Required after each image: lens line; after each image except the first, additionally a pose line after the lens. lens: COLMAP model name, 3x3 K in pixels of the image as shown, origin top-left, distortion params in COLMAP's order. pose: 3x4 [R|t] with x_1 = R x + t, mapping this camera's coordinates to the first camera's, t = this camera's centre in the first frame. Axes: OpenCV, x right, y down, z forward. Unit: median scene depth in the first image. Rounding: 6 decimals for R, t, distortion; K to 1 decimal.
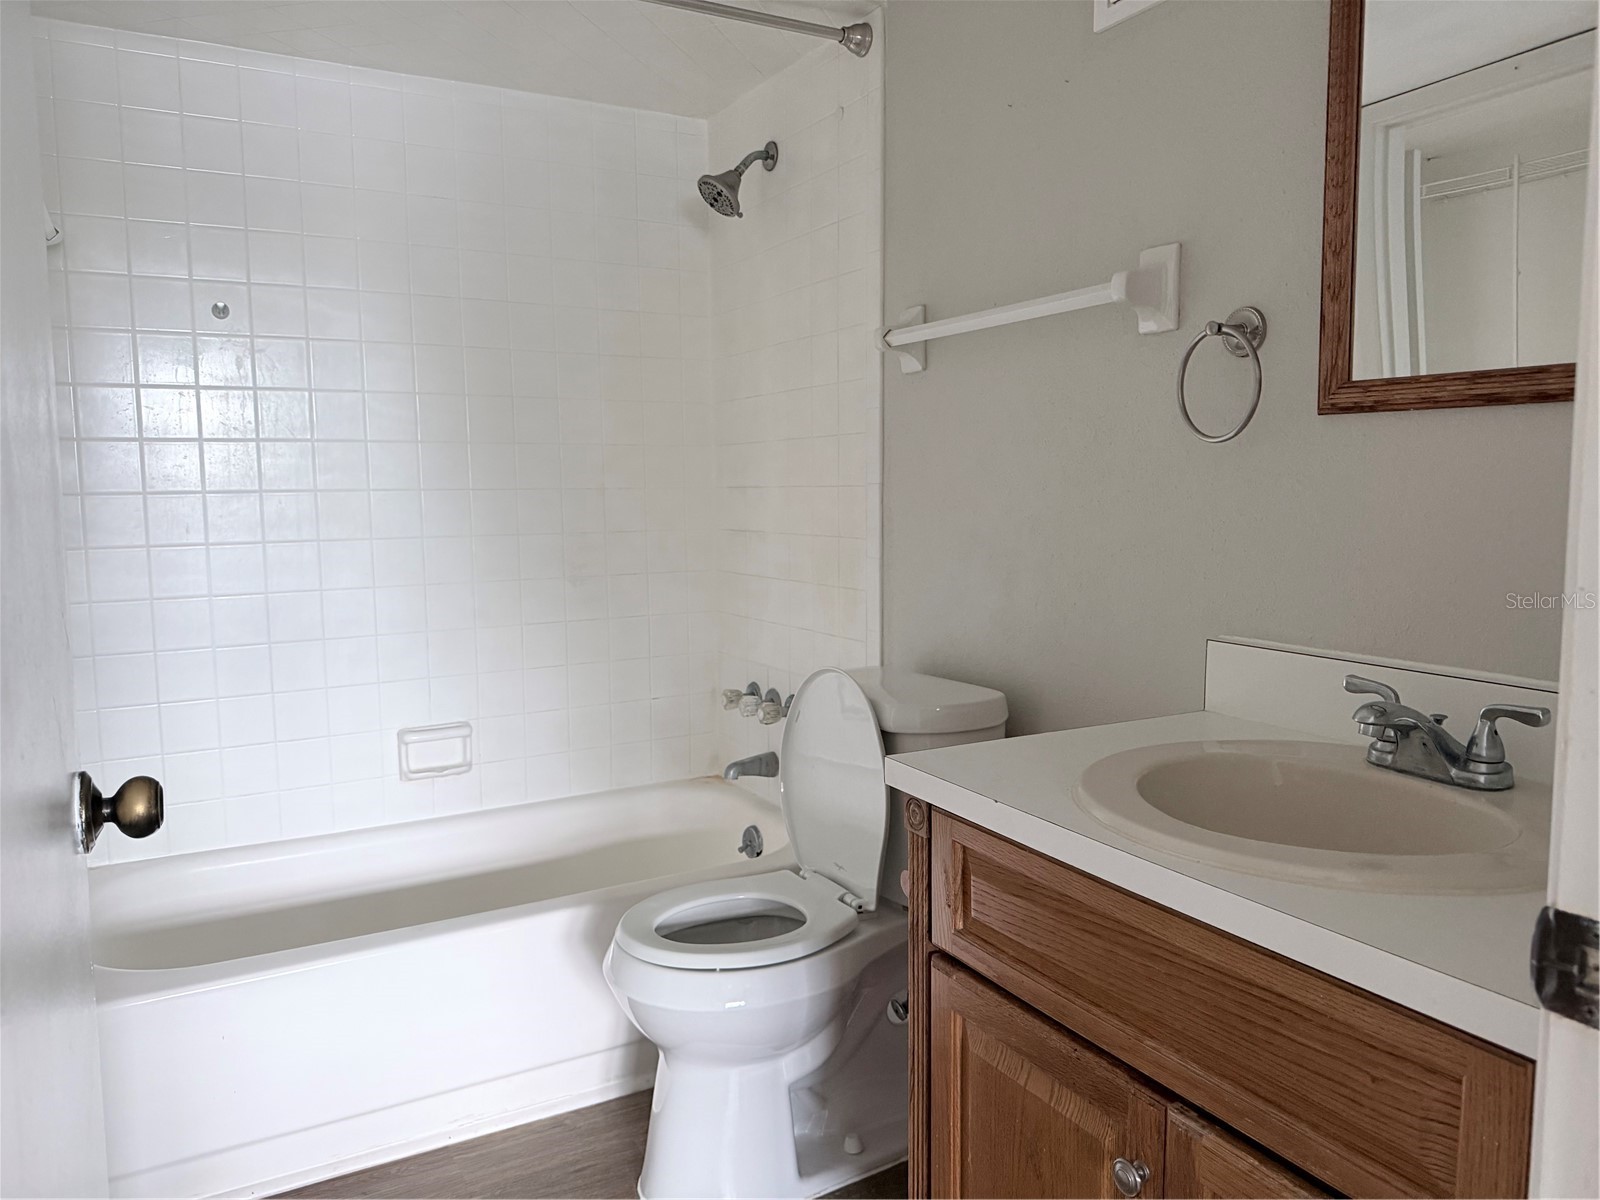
lens RADIAL K [[1139.0, 0, 800.0], [0, 1139.0, 600.0], [0, 0, 1]] dist [0.014037, -0.002237]
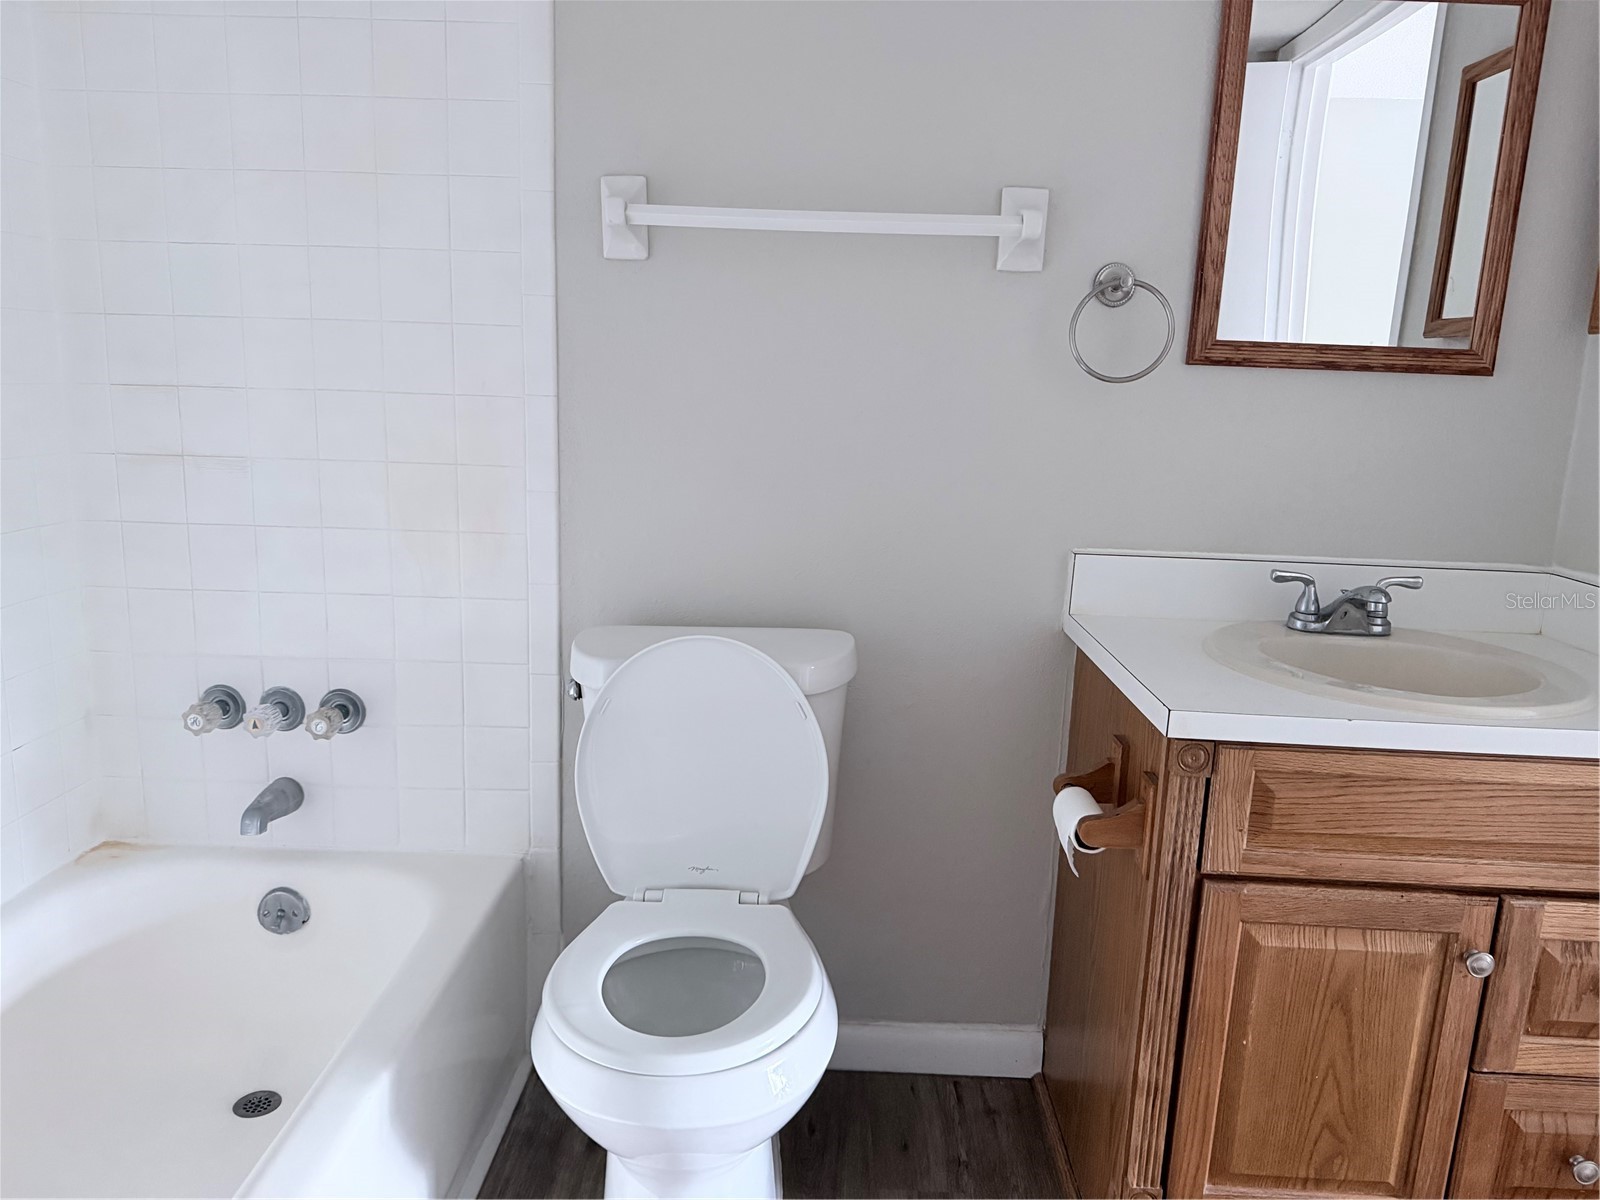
lens RADIAL K [[1139.0, 0, 800.0], [0, 1139.0, 600.0], [0, 0, 1]] dist [0.014037, -0.002237]
pose [[0.505472, -0.138314, 0.851685, -0.909962], [0.050874, 0.990129, 0.130604, -0.098316], [-0.861342, -0.022688, 0.507519, 0.779224]]
